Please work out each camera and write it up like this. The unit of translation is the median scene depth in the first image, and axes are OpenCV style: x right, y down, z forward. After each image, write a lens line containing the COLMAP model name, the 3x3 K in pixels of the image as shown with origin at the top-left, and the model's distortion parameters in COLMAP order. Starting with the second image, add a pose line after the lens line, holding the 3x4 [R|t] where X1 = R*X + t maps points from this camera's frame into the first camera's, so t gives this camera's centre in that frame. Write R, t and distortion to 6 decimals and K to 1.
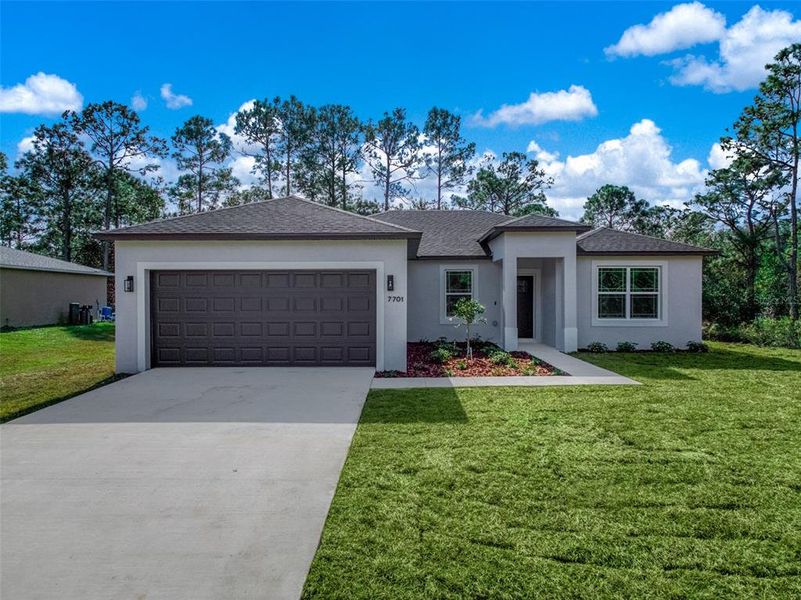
lens RADIAL K [[540.1, 0, 400.5], [0, 540.1, 300.0], [0, 0, 1]] dist [0.008010, -0.001289]
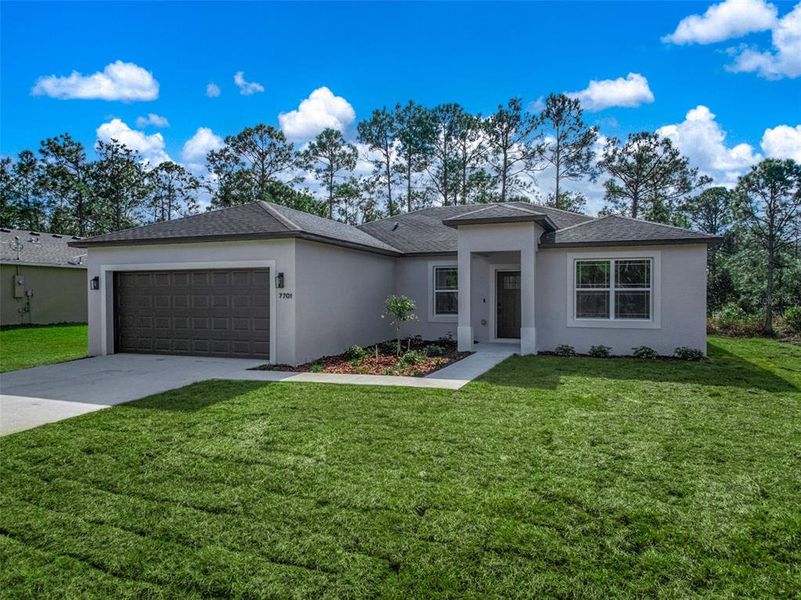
lens RADIAL K [[540.1, 0, 400.5], [0, 540.1, 300.0], [0, 0, 1]] dist [0.008010, -0.001289]
pose [[0.939367, 0.003131, -0.342899, 0.399147], [-0.002347, 0.999994, 0.002701, 0.002560], [0.342905, -0.001732, 0.939368, 0.069597]]
